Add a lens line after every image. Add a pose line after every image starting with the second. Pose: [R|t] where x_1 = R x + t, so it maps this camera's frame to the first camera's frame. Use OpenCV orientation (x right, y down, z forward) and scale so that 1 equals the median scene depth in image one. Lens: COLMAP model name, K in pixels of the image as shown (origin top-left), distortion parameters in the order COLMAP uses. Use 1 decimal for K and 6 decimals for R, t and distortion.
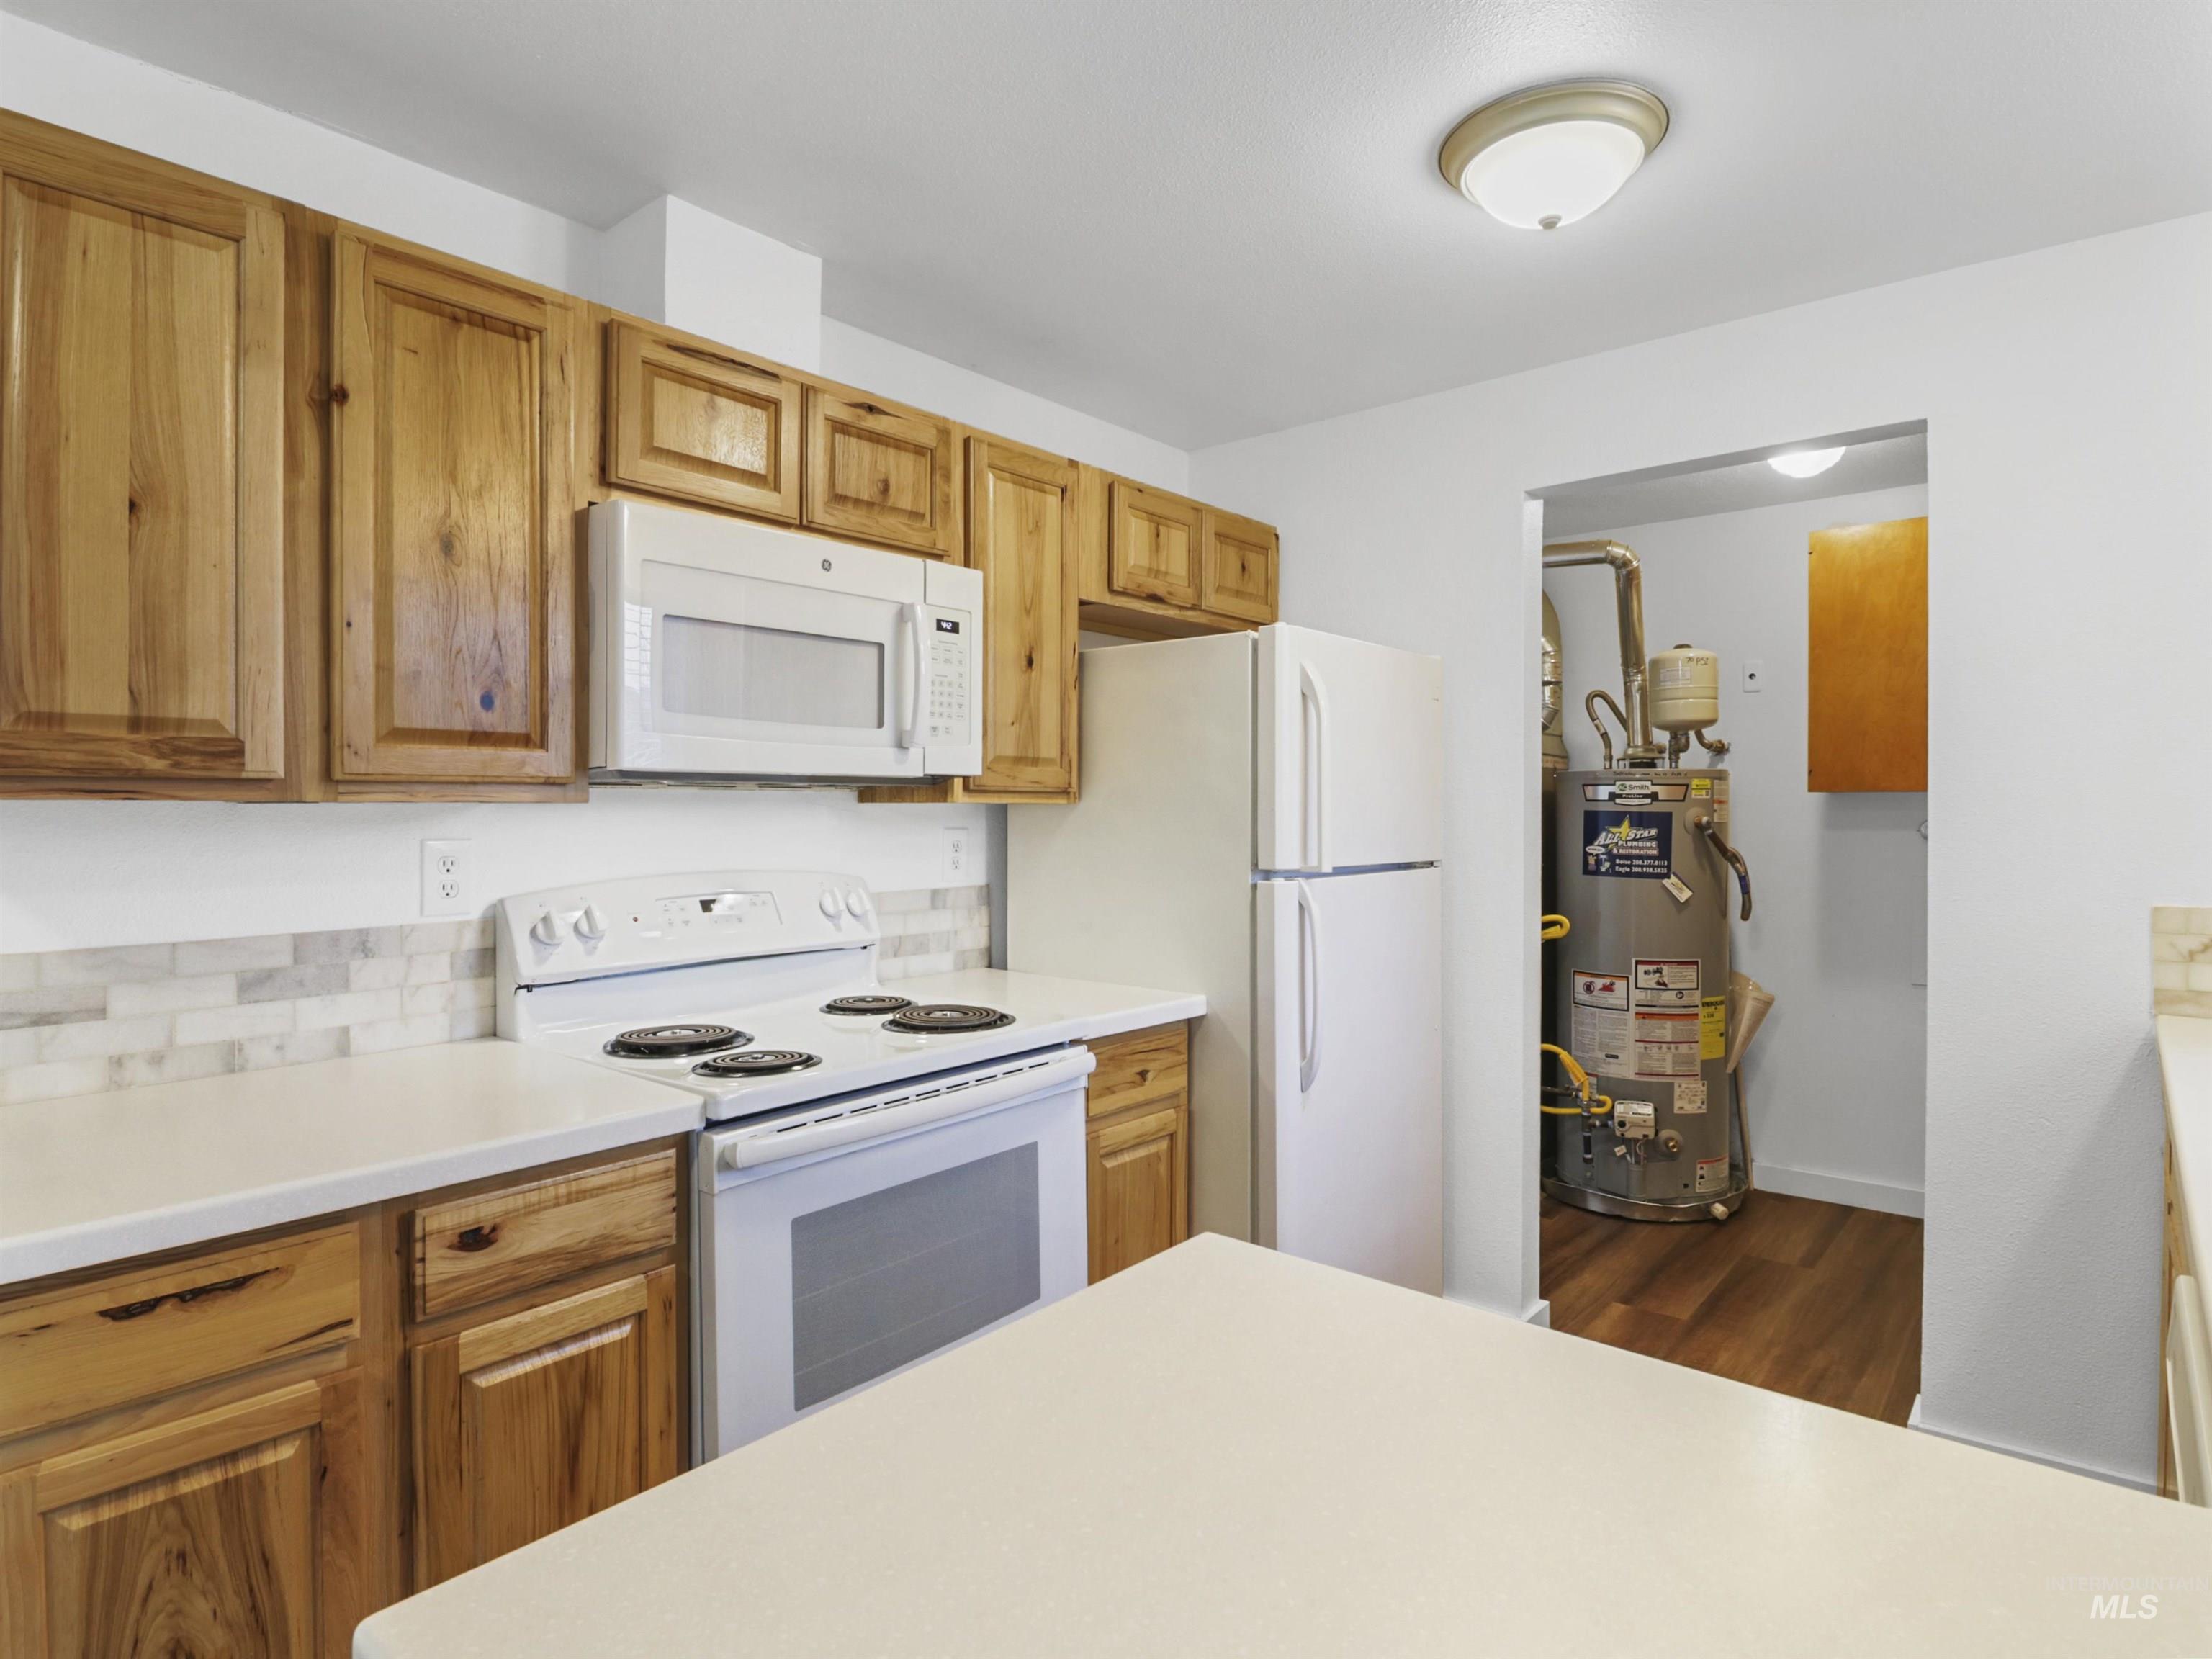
lens RADIAL K [[1227.6, 0, 1106.0], [0, 1227.6, 829.5], [0, 0, 1]] dist [-0.005429, -0.000858]
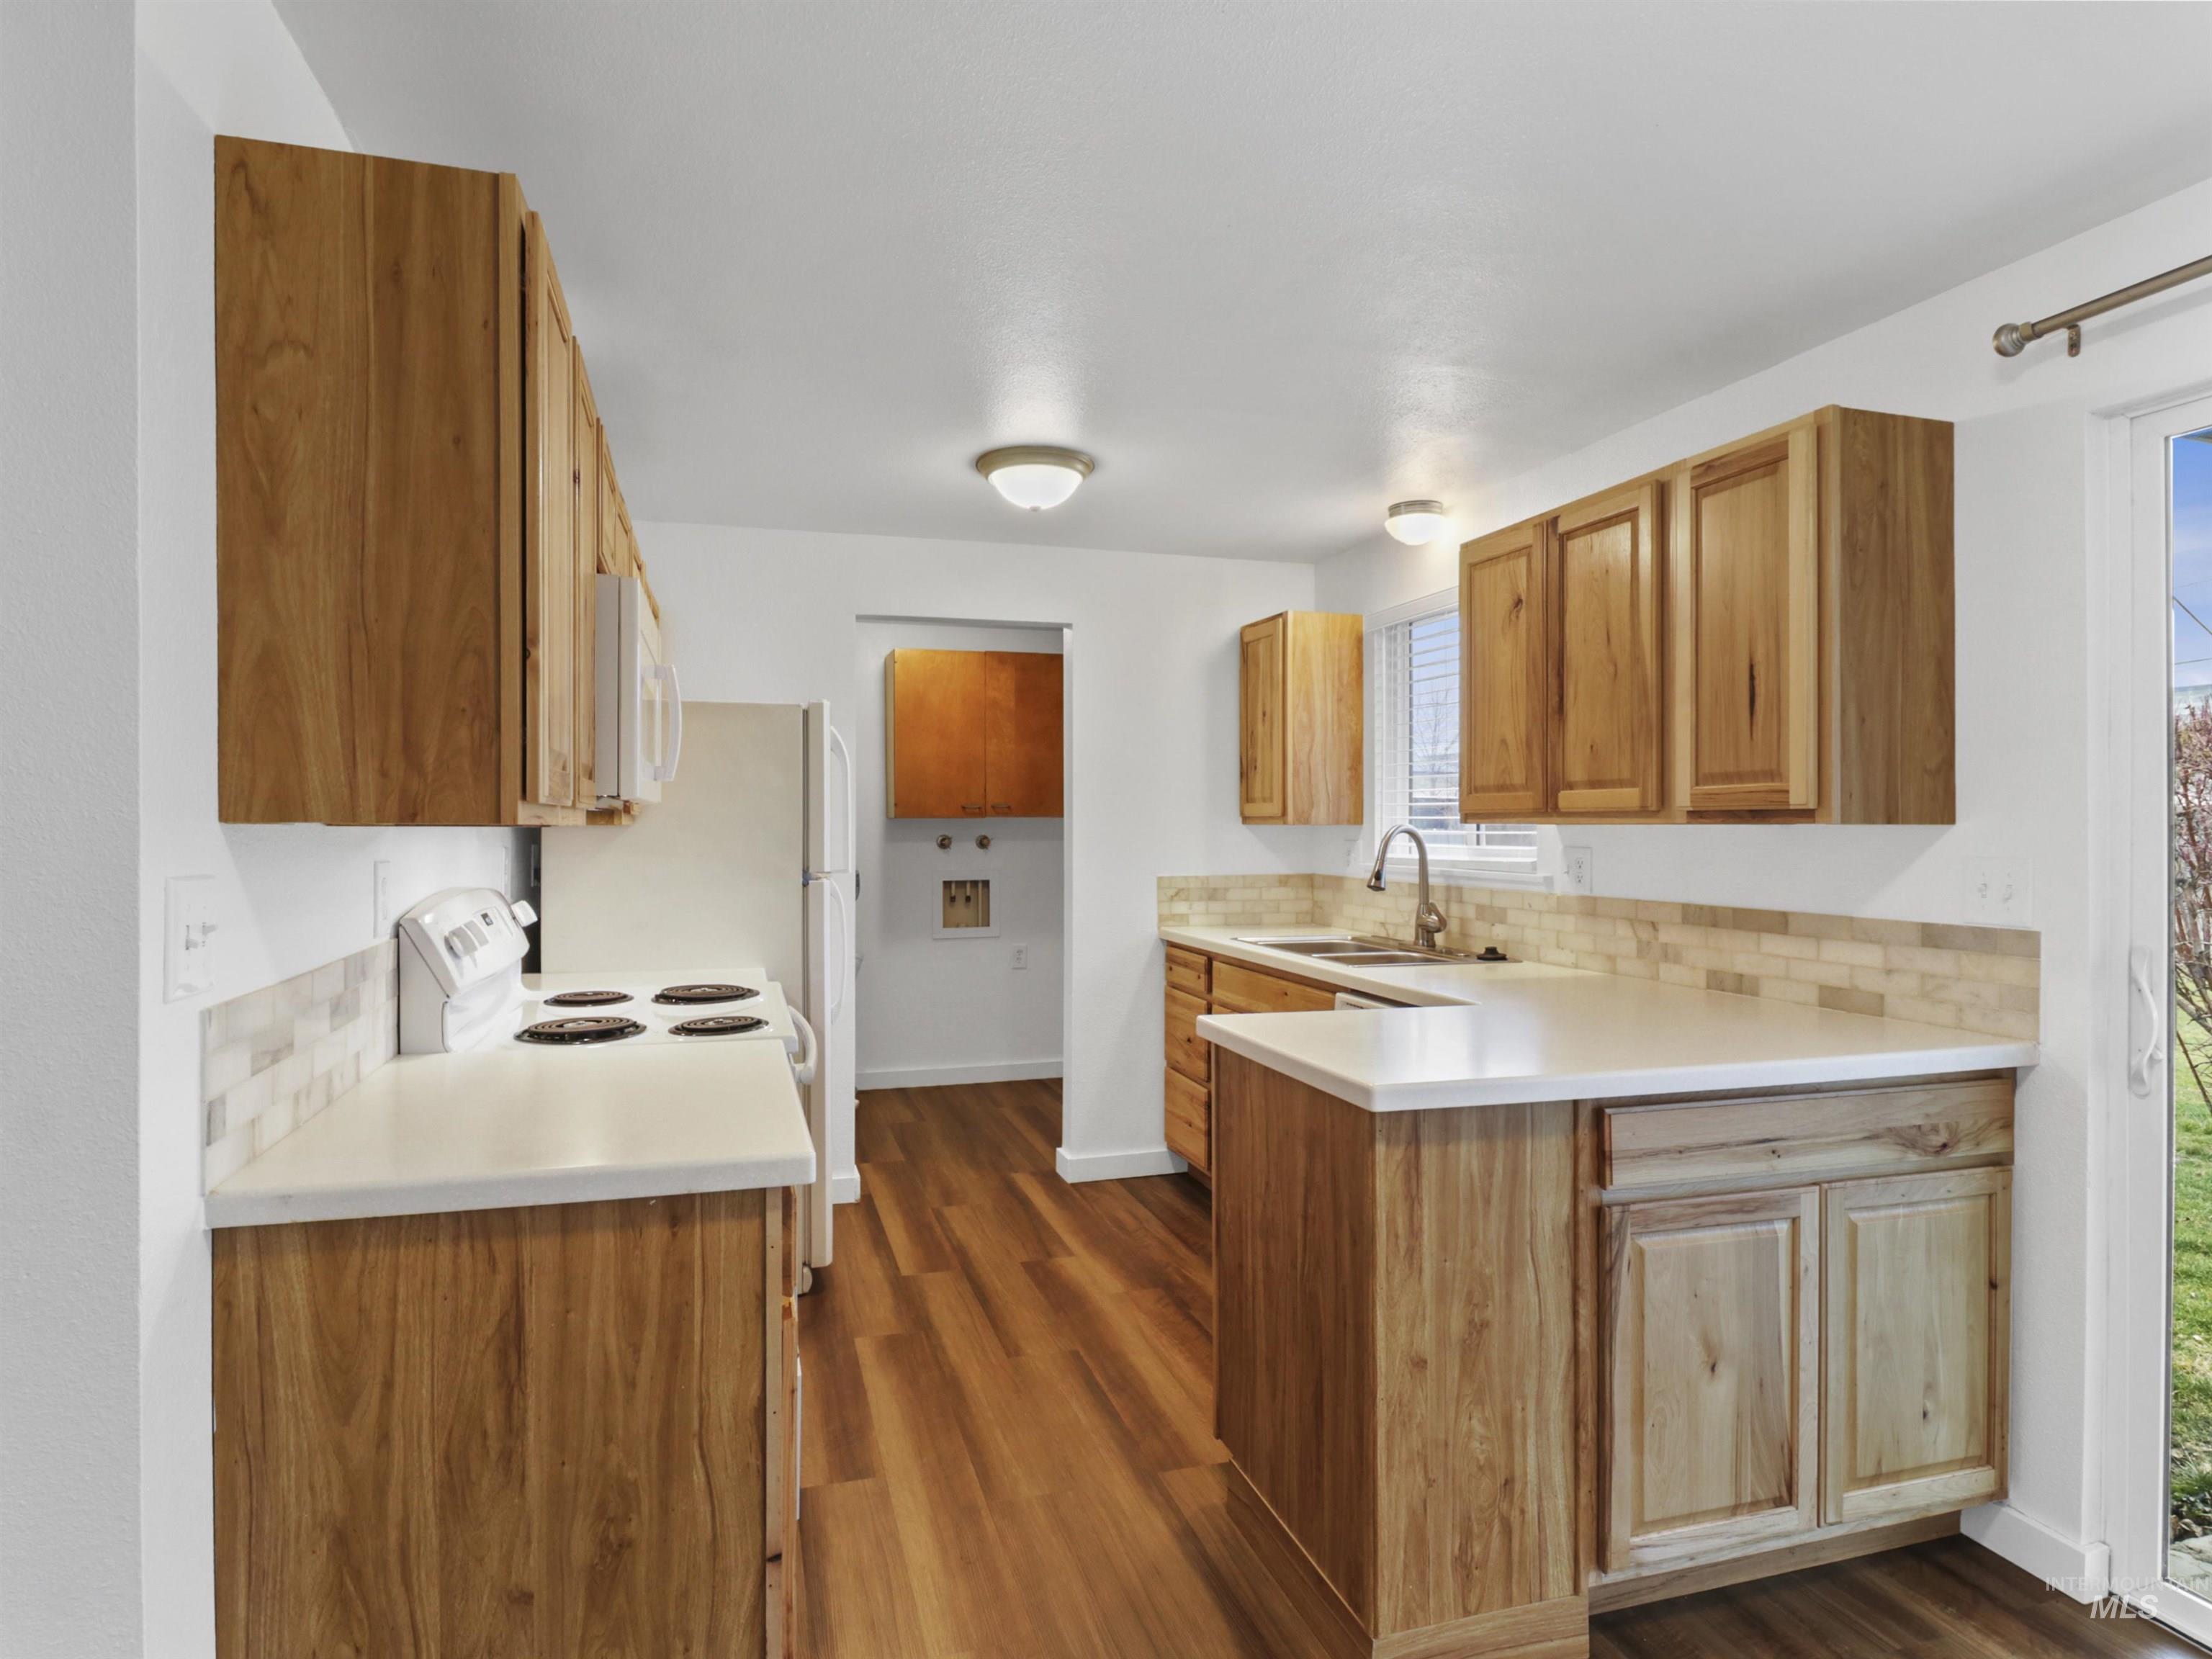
lens RADIAL K [[1227.6, 0, 1106.0], [0, 1227.6, 829.5], [0, 0, 1]] dist [-0.005429, -0.000858]
pose [[0.549560, 0.001909, 0.835452, -1.006696], [0.009793, 0.999914, -0.008726, -0.001144], [-0.835397, 0.012977, 0.549494, -0.104936]]
